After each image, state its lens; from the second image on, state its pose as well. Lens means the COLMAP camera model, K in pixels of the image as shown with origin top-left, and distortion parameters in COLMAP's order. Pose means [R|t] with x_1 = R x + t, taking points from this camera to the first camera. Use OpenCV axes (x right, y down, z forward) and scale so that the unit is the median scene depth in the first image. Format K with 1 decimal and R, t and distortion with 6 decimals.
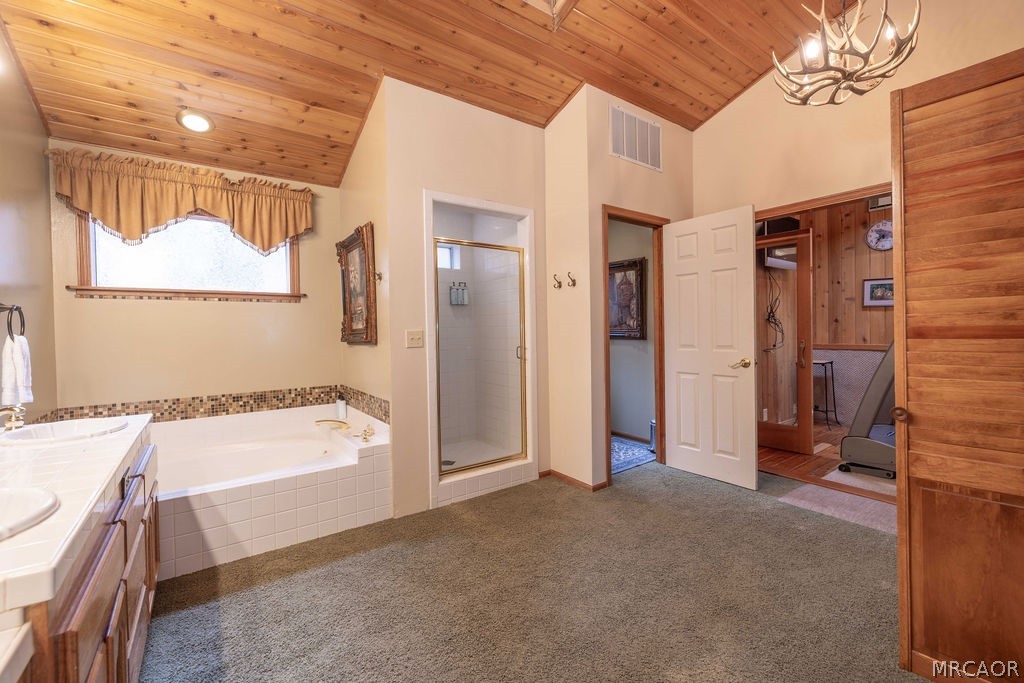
lens RADIAL K [[419.8, 0, 513.3], [0, 419.8, 333.2], [0, 0, 1]] dist [0.000263, -0.000037]
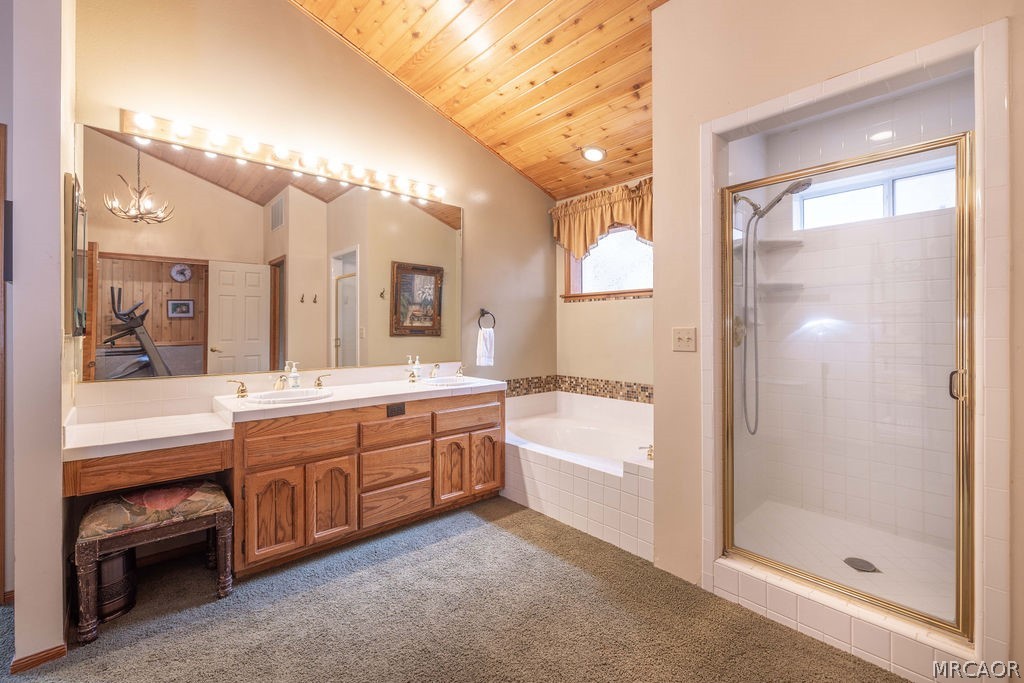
lens RADIAL K [[446.6, 0, 511.8], [0, 446.6, 325.6], [0, 0, 1]] dist [-0.000297, 0.000090]
pose [[0.098242, 0.009822, -0.995114, 0.481776], [-0.009620, 0.999914, 0.008919, -0.014003], [0.995116, 0.008697, 0.098328, 0.596940]]
